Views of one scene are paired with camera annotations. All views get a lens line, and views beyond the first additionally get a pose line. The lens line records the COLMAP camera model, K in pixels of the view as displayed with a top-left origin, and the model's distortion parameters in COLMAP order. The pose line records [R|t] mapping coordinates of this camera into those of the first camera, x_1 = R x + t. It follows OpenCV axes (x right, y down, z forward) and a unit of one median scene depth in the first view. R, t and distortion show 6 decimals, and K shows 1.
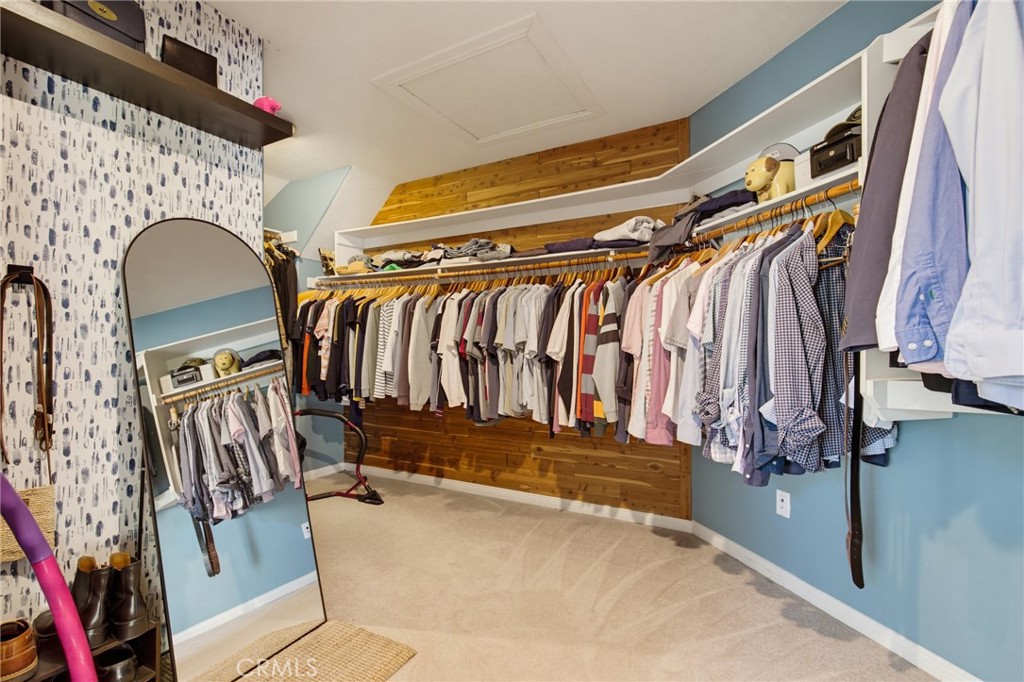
lens RADIAL K [[468.8, 0, 512.0], [0, 468.8, 341.0], [0, 0, 1]] dist [0.000124, 0.000058]
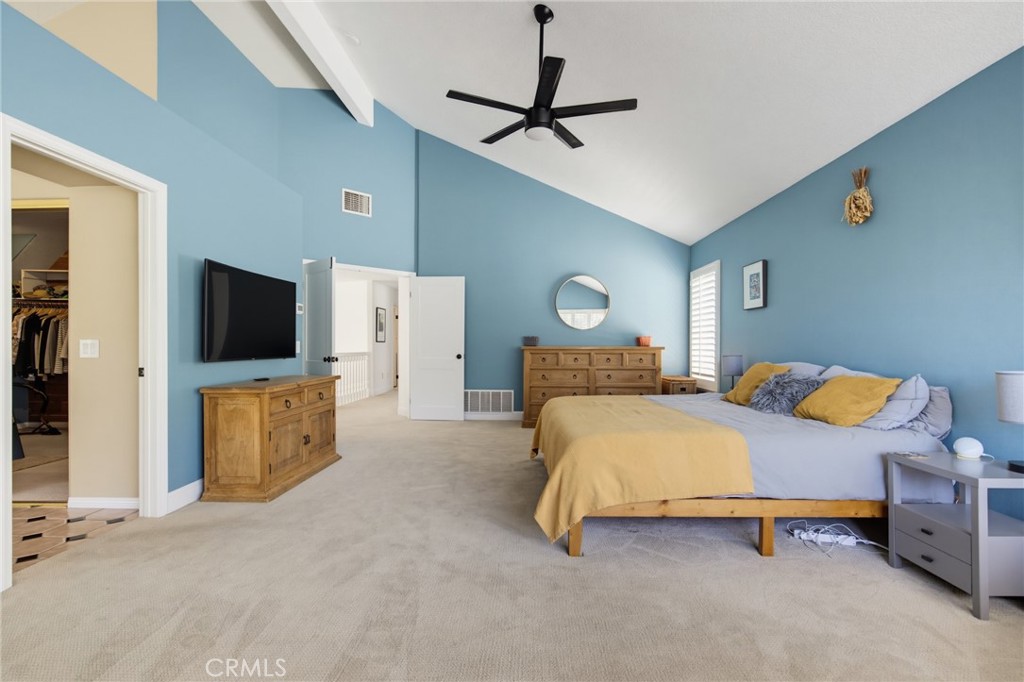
lens RADIAL K [[468.8, 0, 512.0], [0, 468.8, 341.0], [0, 0, 1]] dist [0.000124, 0.000058]
pose [[0.891908, 0.002743, 0.452209, 0.400233], [-0.006468, 0.999957, 0.006692, -0.020675], [-0.452171, -0.008893, 0.891887, -1.214345]]
